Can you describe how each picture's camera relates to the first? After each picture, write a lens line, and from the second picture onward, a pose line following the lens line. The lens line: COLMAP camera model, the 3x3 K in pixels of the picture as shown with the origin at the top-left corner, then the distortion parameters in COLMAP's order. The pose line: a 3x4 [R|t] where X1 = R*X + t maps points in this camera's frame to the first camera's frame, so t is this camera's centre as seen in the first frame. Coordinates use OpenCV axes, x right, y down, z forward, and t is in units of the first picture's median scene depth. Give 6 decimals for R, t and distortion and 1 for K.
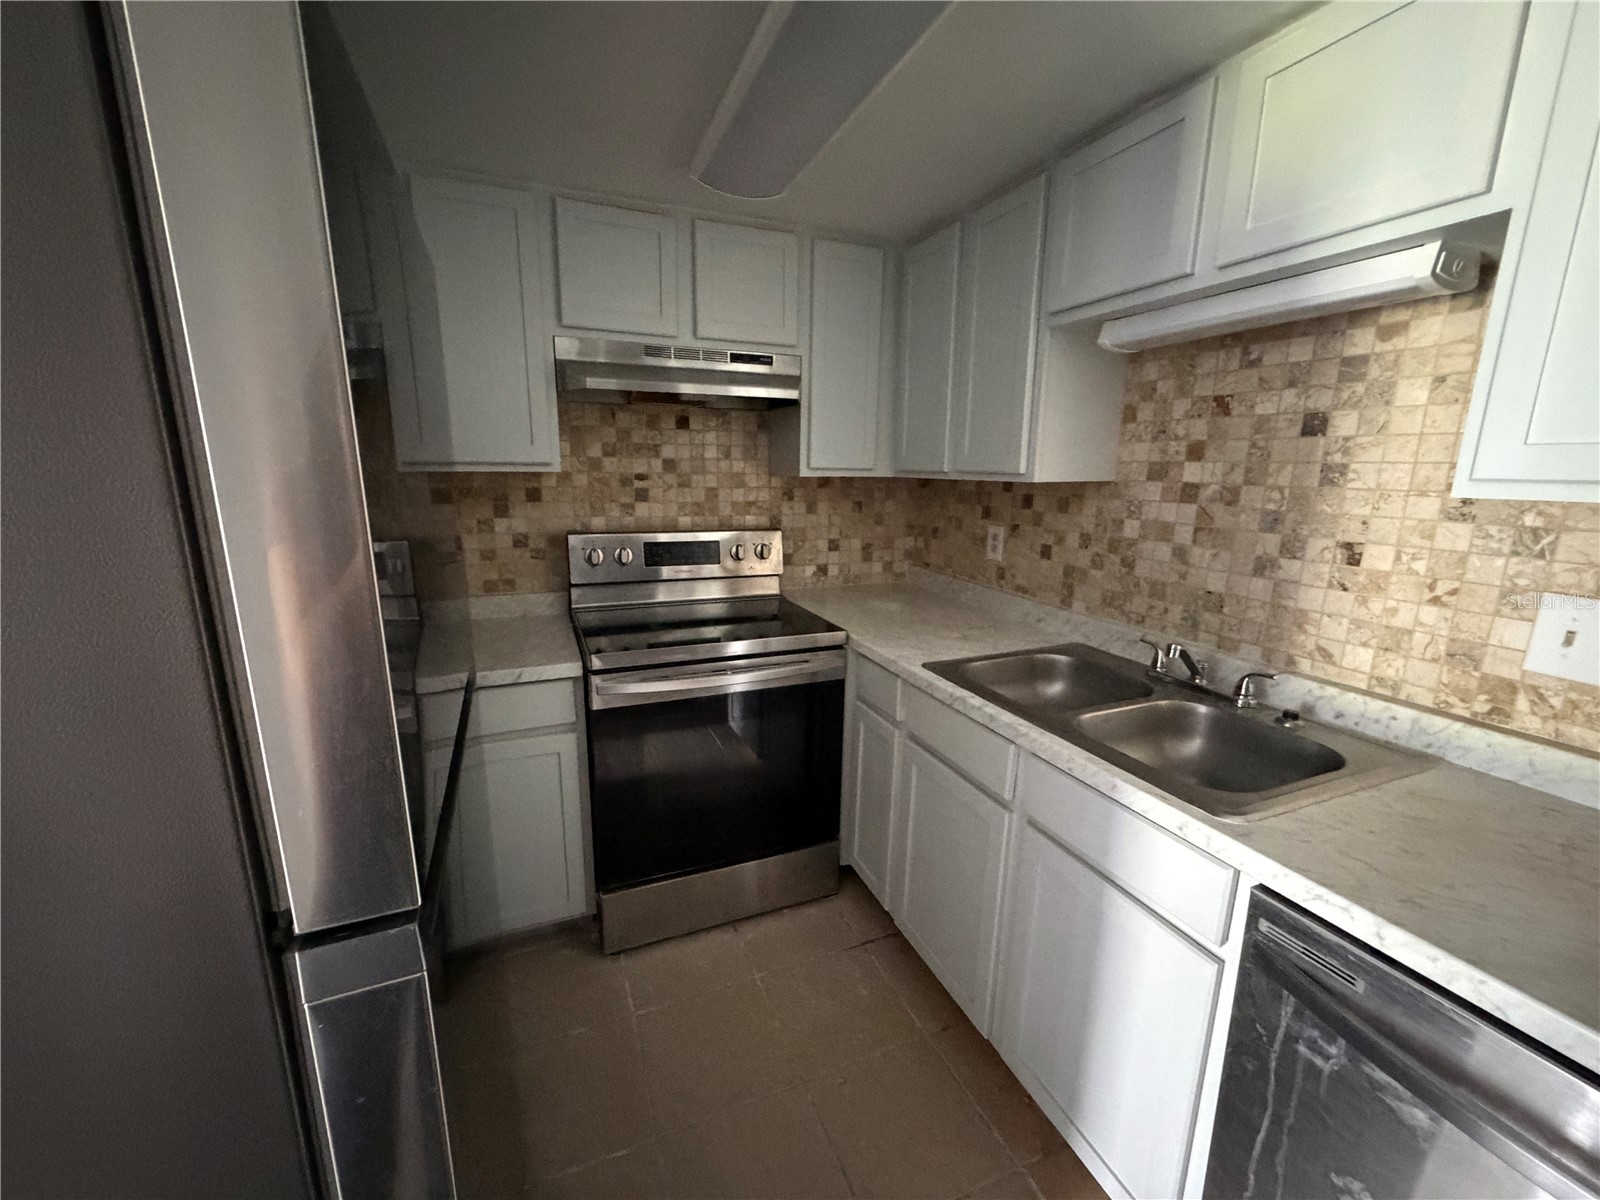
lens RADIAL K [[638.4, 0, 792.2], [0, 638.4, 599.5], [0, 0, 1]] dist [0.002718, 0.000069]
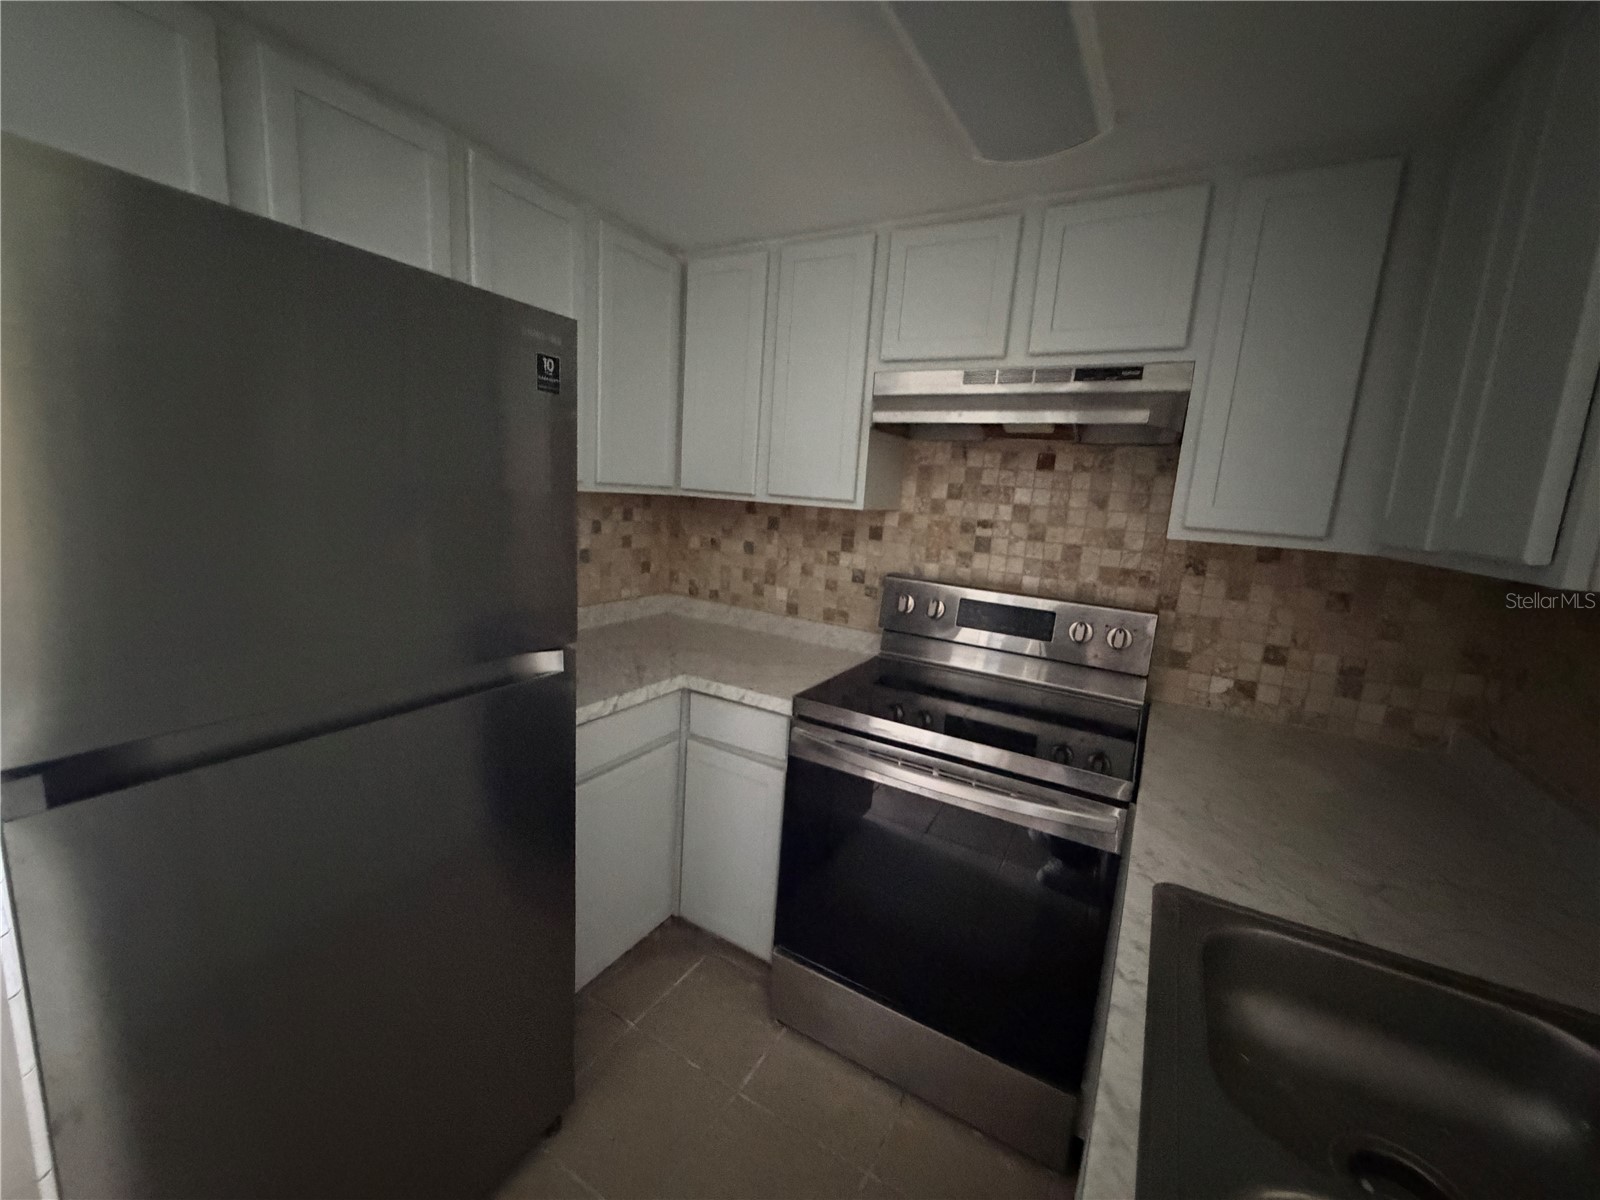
lens RADIAL K [[638.4, 0, 797.0], [0, 638.4, 598.9], [0, 0, 1]] dist [0.002718, 0.000069]
pose [[0.613729, 0.160252, -0.773082, 0.290213], [-0.222539, 0.974594, 0.025356, -0.058487], [0.757504, 0.156479, 0.633799, 0.276123]]
